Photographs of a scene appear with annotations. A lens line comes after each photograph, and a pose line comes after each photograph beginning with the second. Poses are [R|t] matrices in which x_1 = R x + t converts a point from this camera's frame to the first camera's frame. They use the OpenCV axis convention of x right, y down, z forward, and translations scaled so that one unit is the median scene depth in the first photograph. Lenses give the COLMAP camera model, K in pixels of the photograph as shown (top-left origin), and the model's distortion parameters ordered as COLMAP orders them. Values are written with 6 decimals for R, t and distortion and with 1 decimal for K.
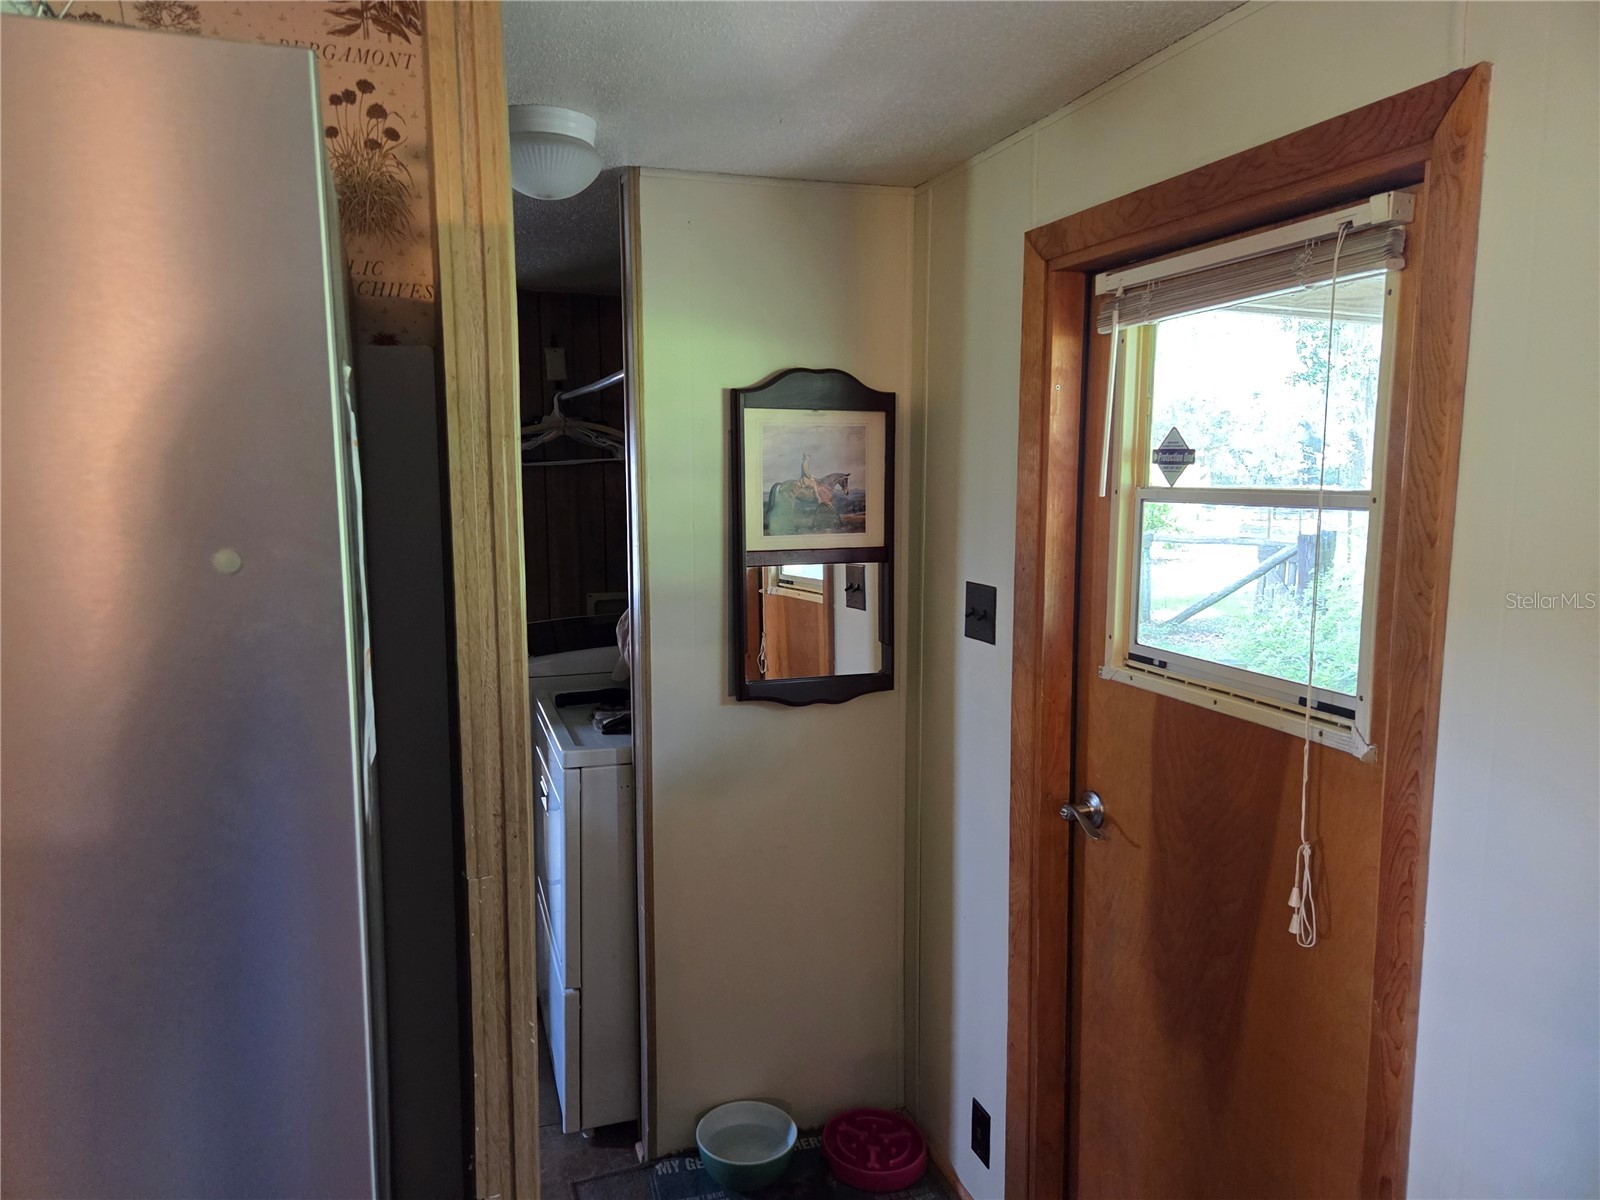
lens RADIAL K [[1072.4, 0, 794.9], [0, 1072.4, 588.3], [0, 0, 1]] dist [0.079652, -0.060742]
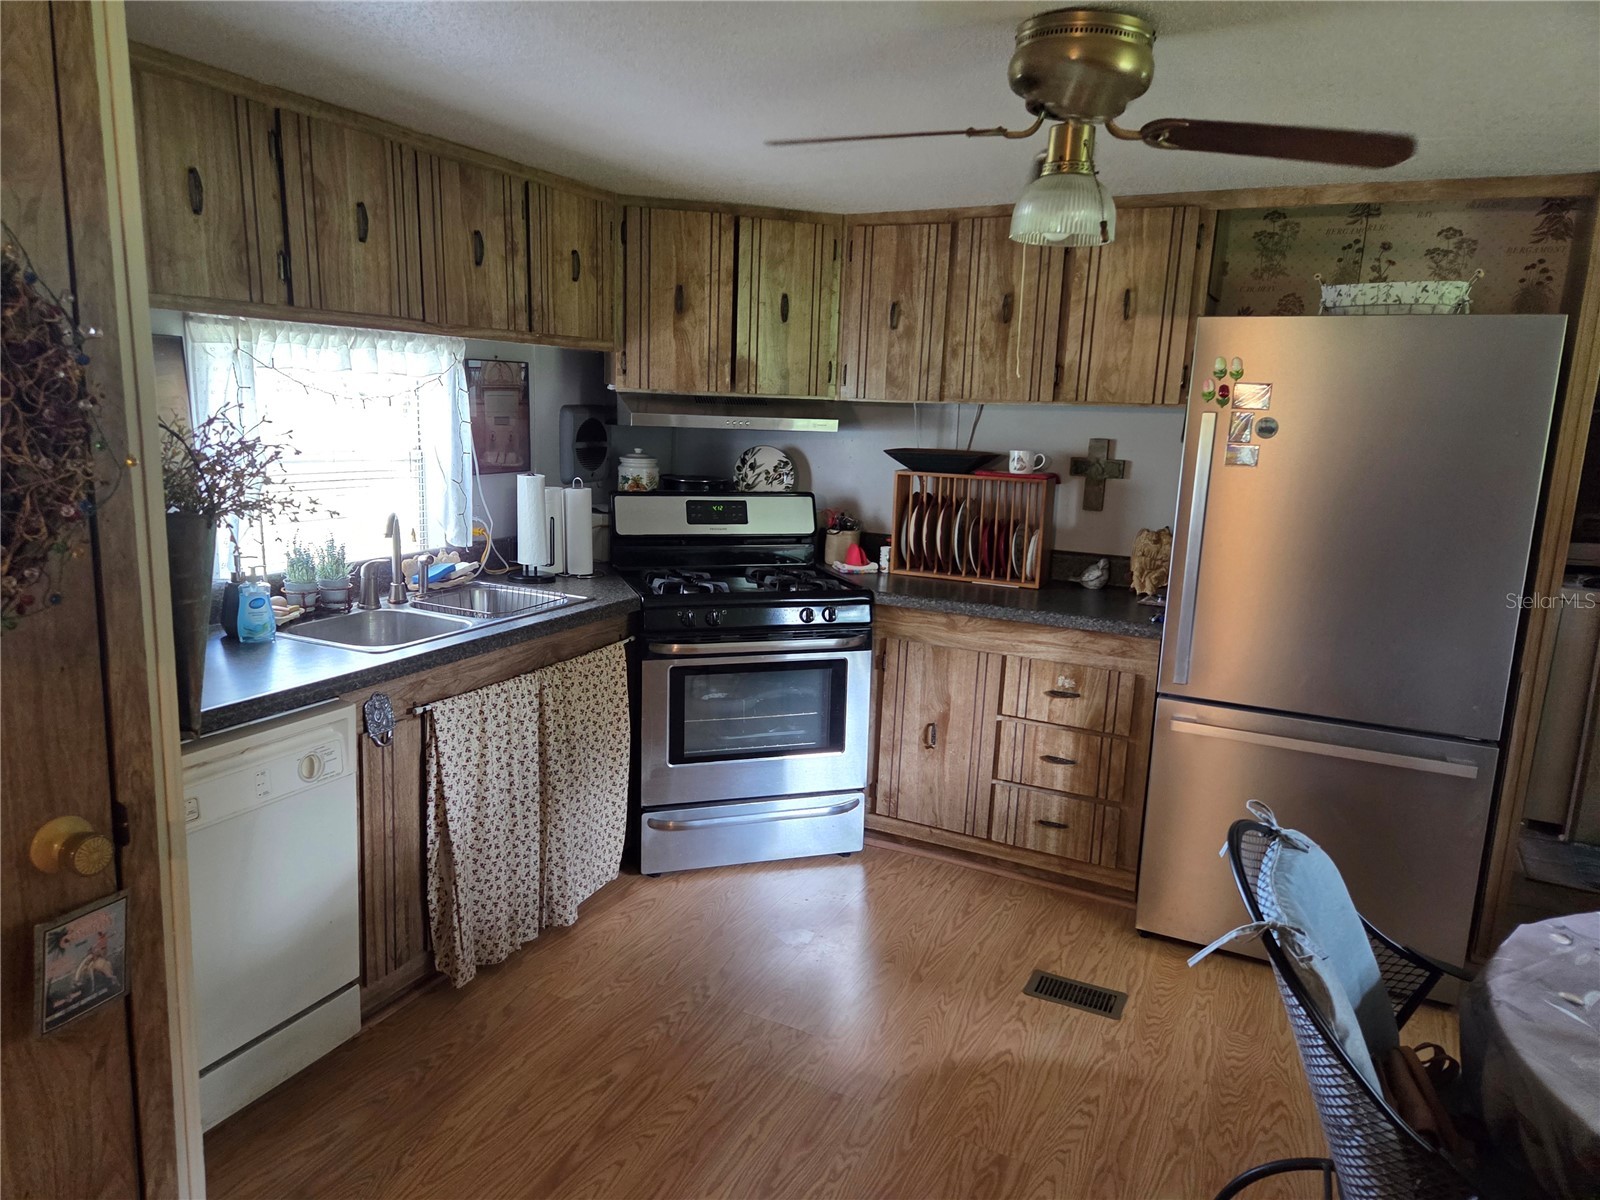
lens RADIAL K [[1068.7, 0, 779.9], [0, 1068.7, 603.1], [0, 0, 1]] dist [0.079728, -0.067669]
pose [[0.689177, 0.164301, -0.705720, 0.190584], [-0.115037, 0.986410, 0.117308, 0.139508], [0.715403, 0.000338, 0.698711, -1.255498]]
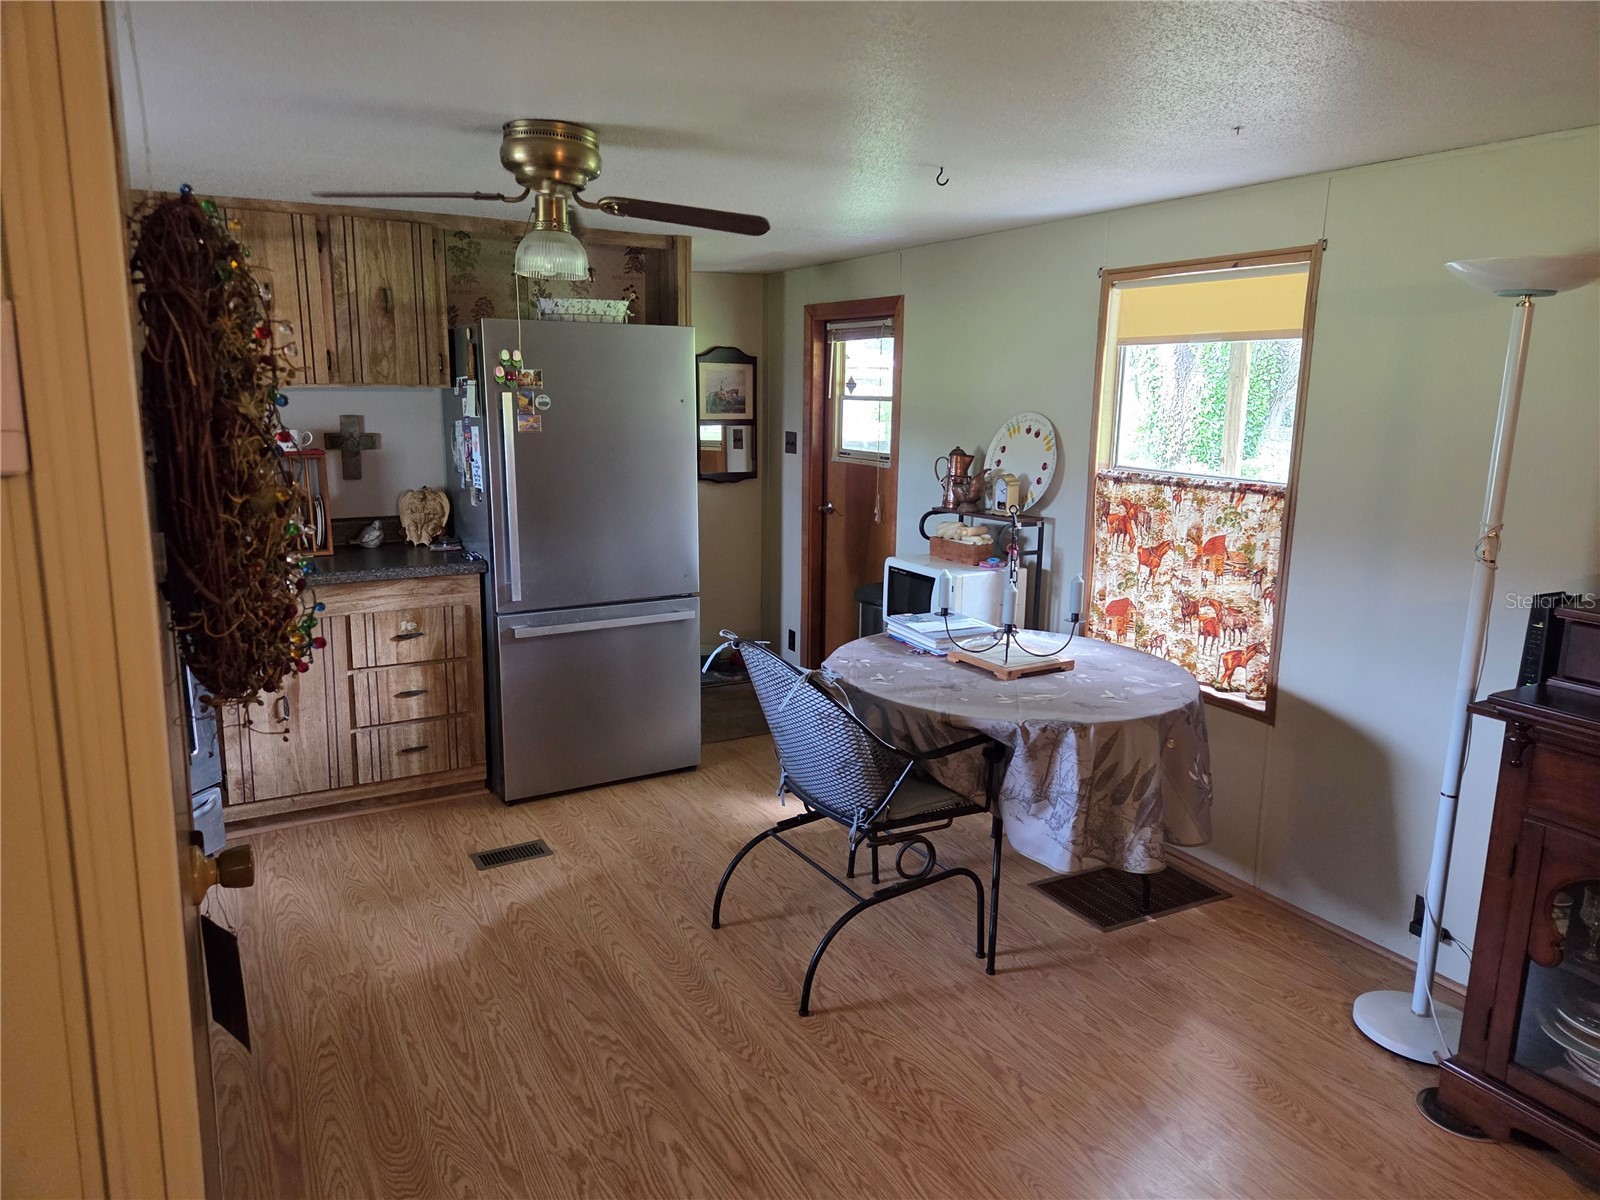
lens RADIAL K [[1072.0, 0, 802.7], [0, 1072.0, 587.6], [0, 0, 1]] dist [0.076687, -0.069925]
pose [[0.984588, -0.021168, 0.173604, -0.295225], [0.007458, 0.996827, 0.079250, 0.187207], [-0.174731, -0.076734, 0.981622, -1.808969]]
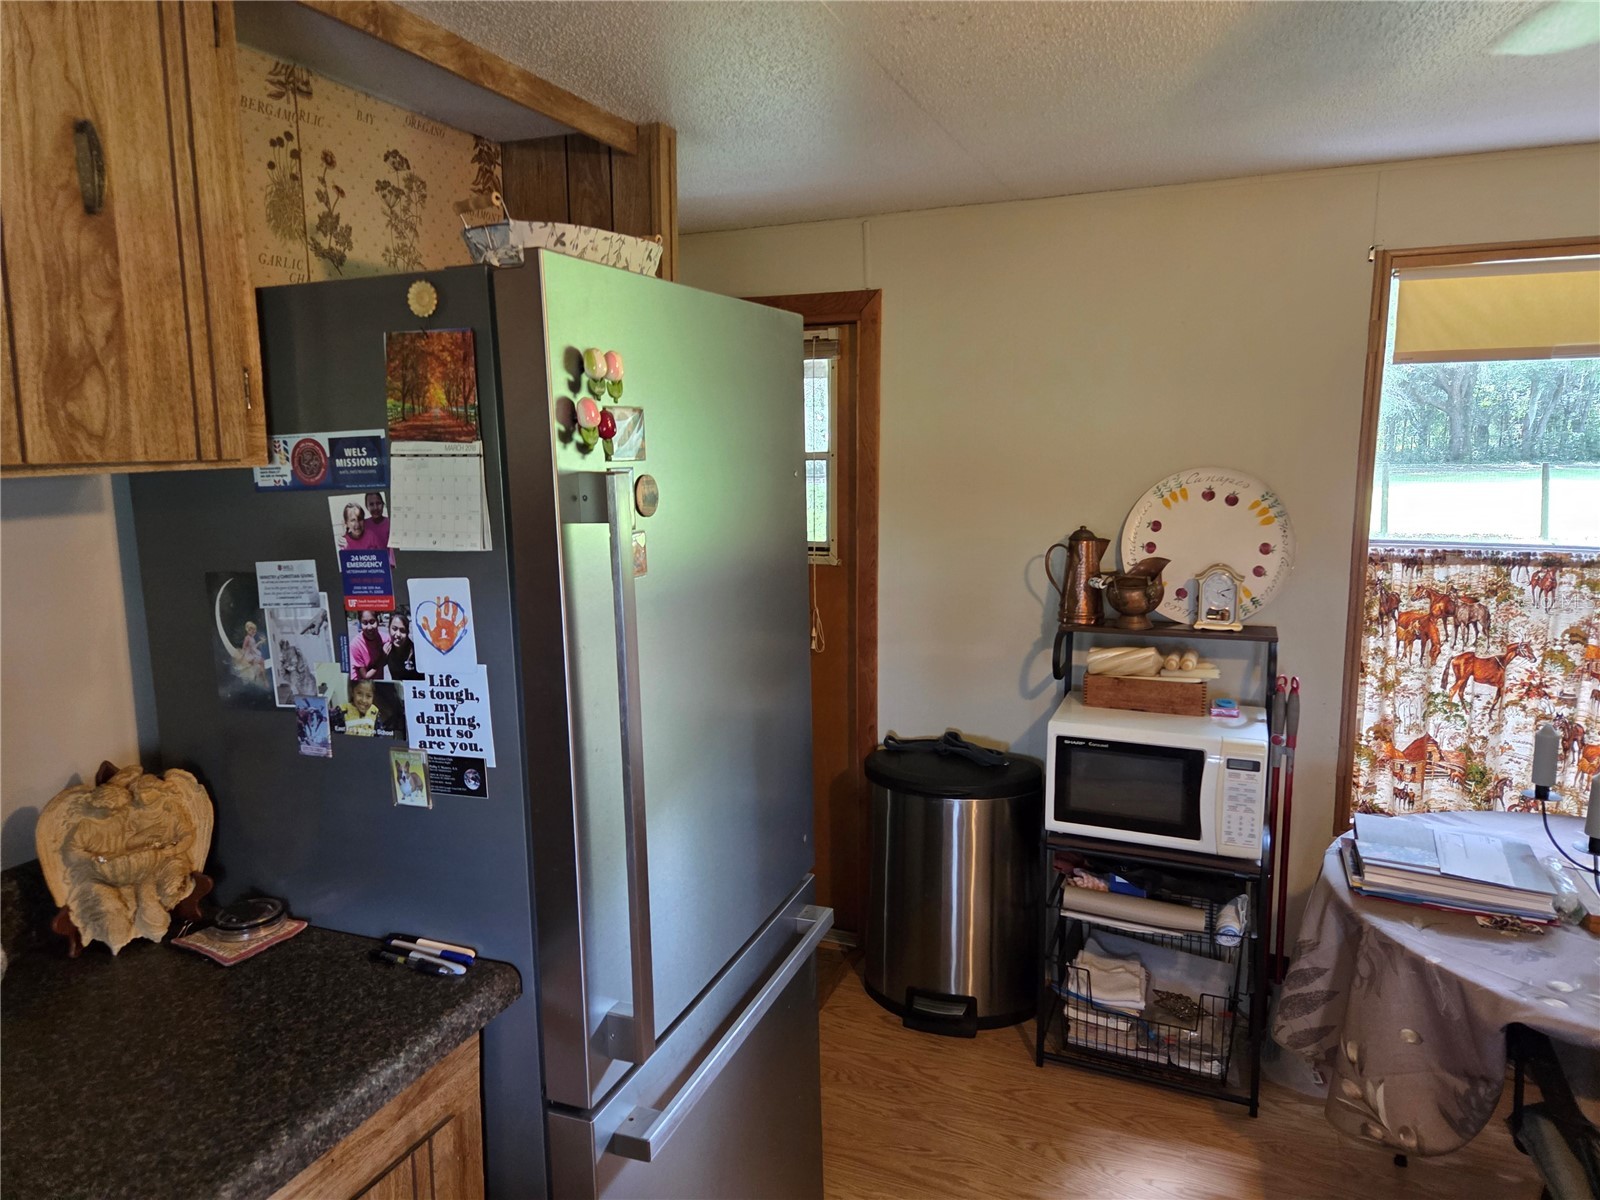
lens RADIAL K [[1072.4, 0, 789.0], [0, 1072.4, 603.8], [0, 0, 1]] dist [0.076929, -0.069354]
pose [[0.678461, -0.121768, 0.724475, -0.868848], [0.092432, 0.992480, 0.080253, 0.028511], [-0.728798, 0.012516, 0.684614, -0.356040]]
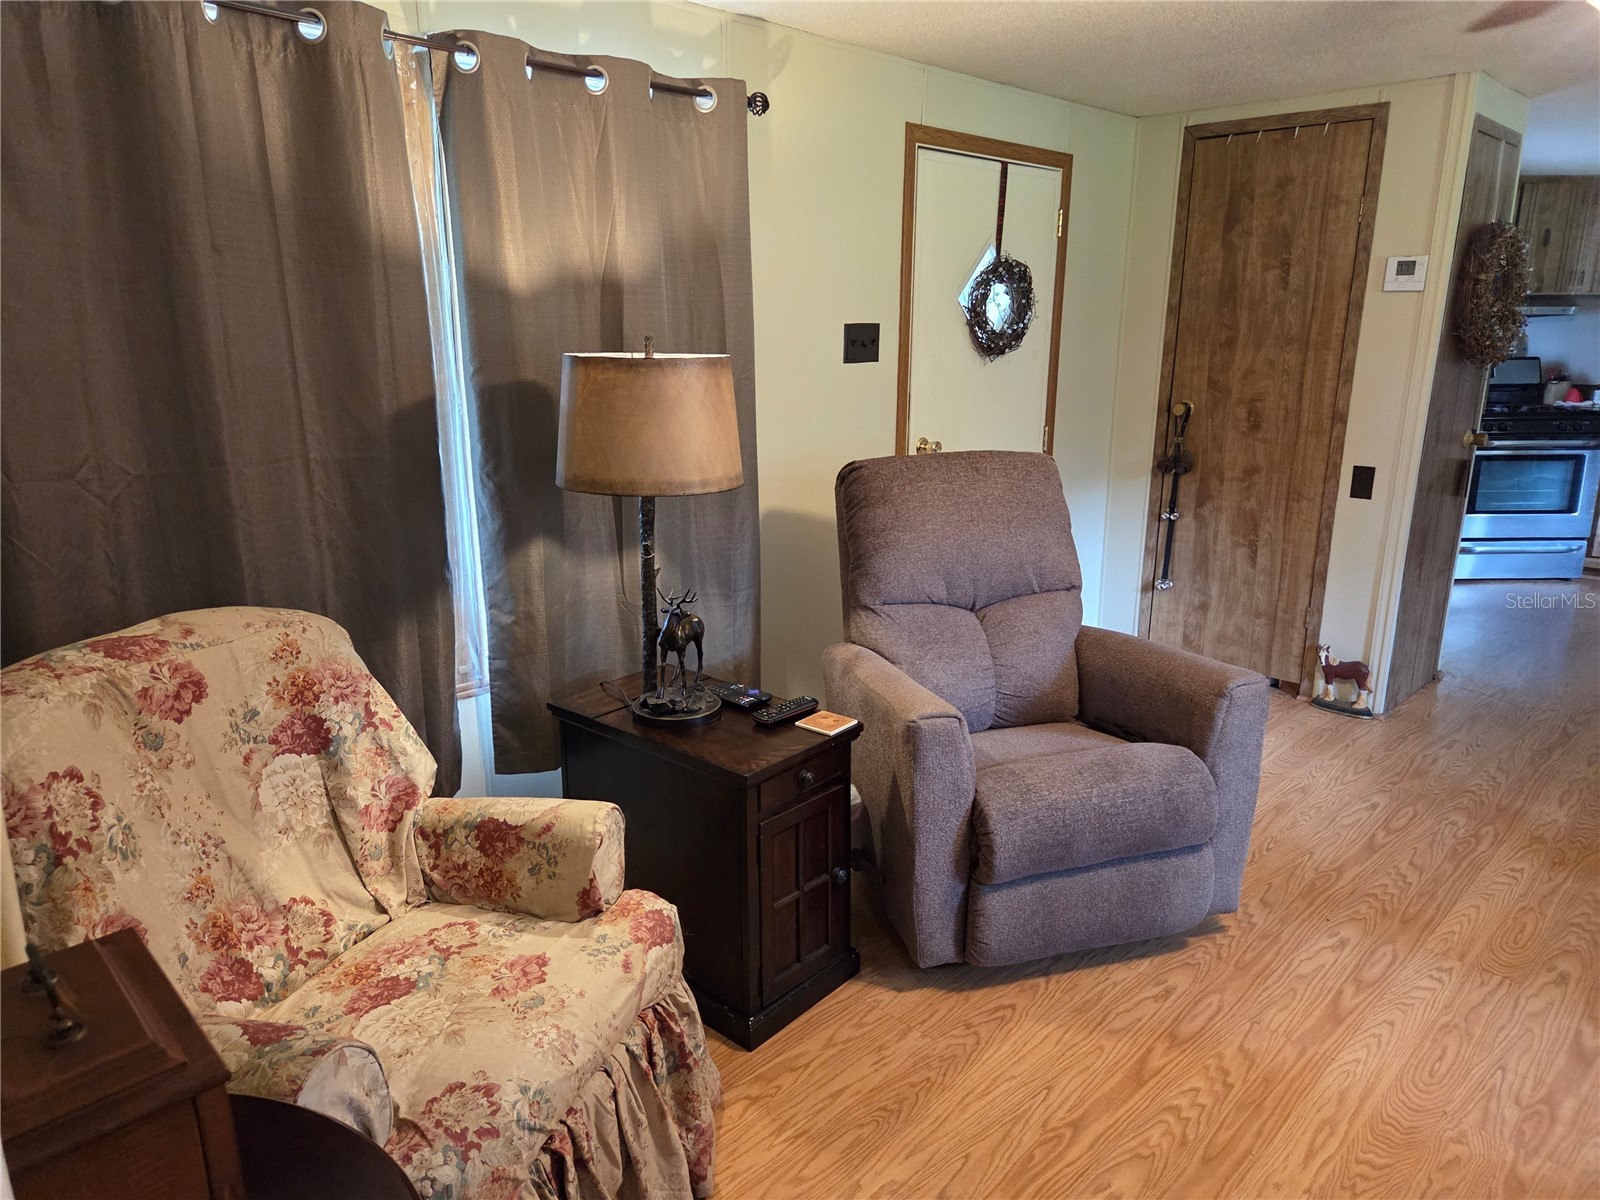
lens RADIAL K [[1072.4, 0, 789.0], [0, 1072.4, 603.8], [0, 0, 1]] dist [0.076929, -0.069354]
pose [[0.432433, 0.226499, -0.872754, 0.769947], [-0.093093, 0.973978, 0.206643, 0.407613], [0.896848, -0.008113, 0.442265, -3.171203]]
